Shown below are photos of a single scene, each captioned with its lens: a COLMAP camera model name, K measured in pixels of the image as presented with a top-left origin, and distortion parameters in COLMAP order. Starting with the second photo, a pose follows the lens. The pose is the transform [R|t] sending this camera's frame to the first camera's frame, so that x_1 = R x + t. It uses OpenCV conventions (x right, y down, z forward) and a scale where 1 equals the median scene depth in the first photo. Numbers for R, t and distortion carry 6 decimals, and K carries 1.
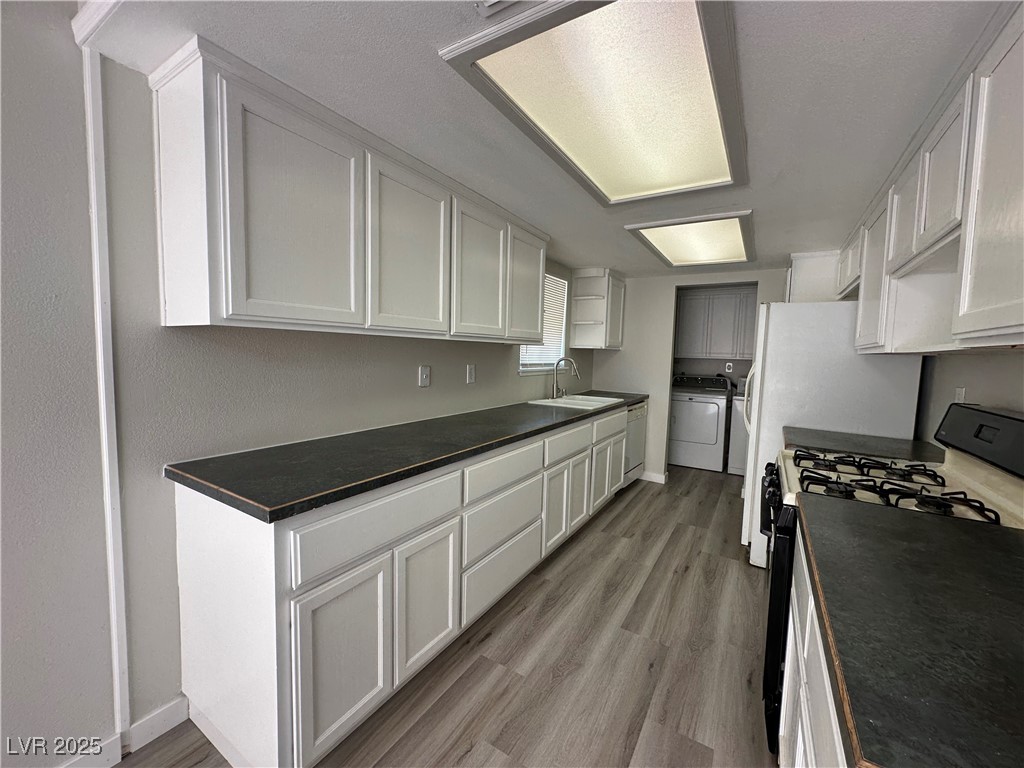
lens RADIAL K [[409.7, 0, 512.0], [0, 409.7, 384.0], [0, 0, 1]] dist [-0.002004, 0.000265]
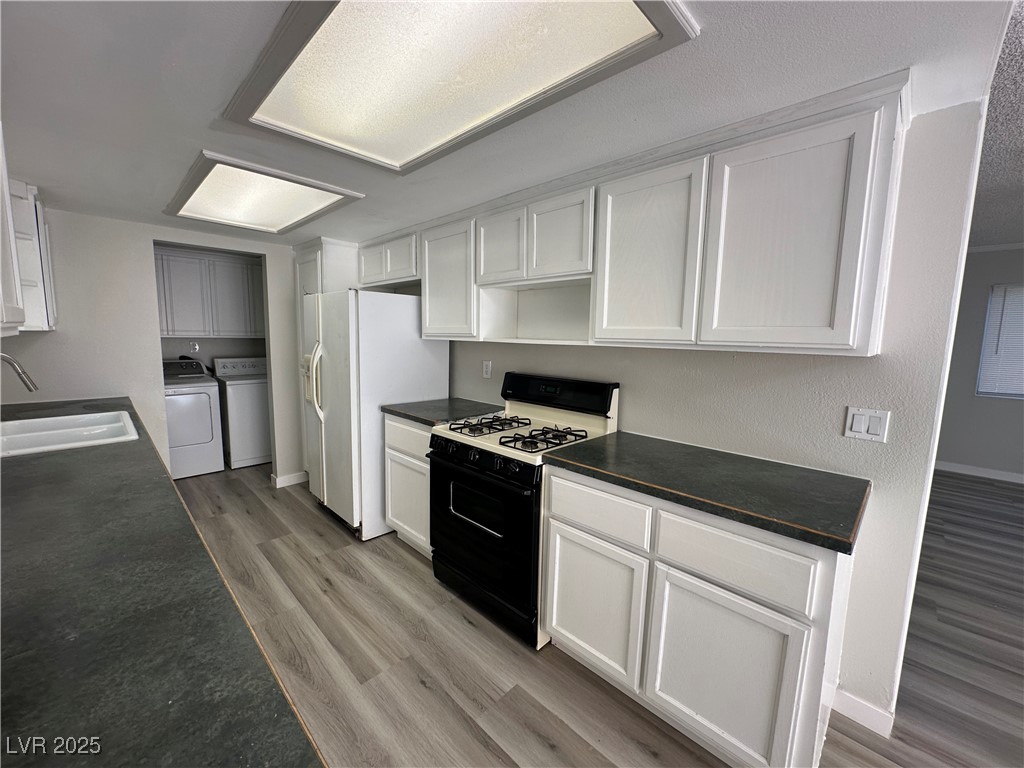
lens RADIAL K [[409.7, 0, 512.0], [0, 409.7, 384.0], [0, 0, 1]] dist [-0.002004, 0.000265]
pose [[0.222203, -0.142056, 0.964596, -0.353419], [0.063778, 0.989328, 0.131006, -0.087344], [-0.972912, 0.032410, 0.228892, 0.464592]]
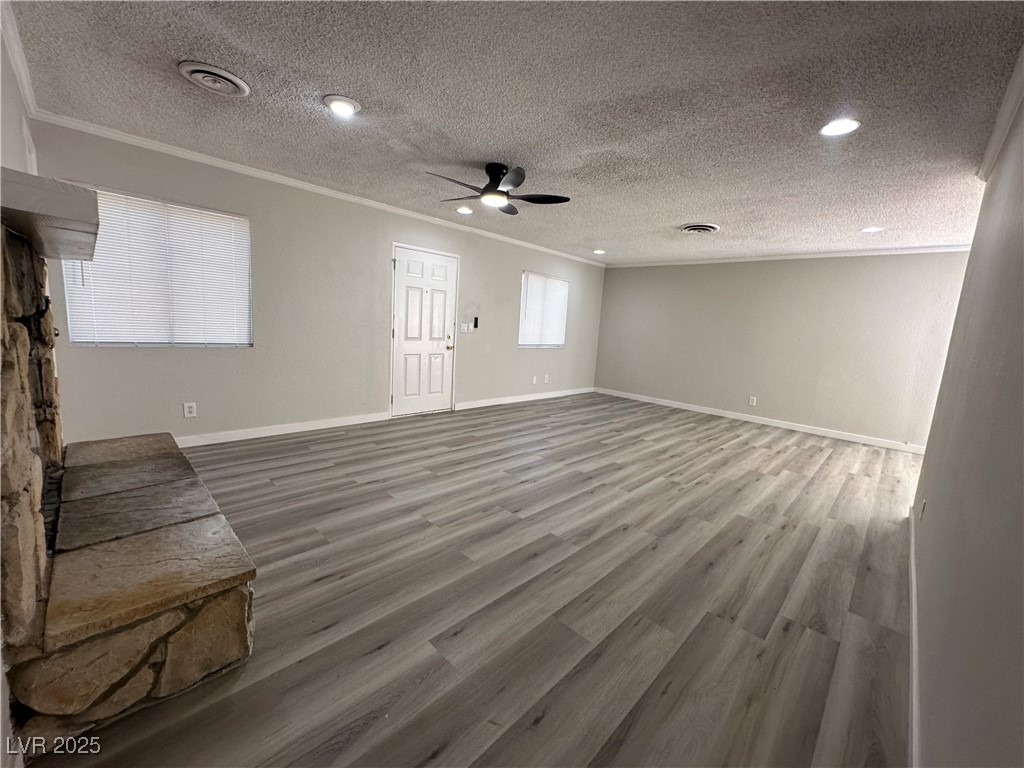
lens RADIAL K [[409.7, 0, 512.0], [0, 409.7, 384.0], [0, 0, 1]] dist [-0.002004, 0.000265]
pose [[-0.971691, -0.128088, 0.198520, 1.559672], [-0.080817, 0.969793, 0.230152, -0.032442], [-0.222003, 0.207593, -0.952691, 1.575087]]
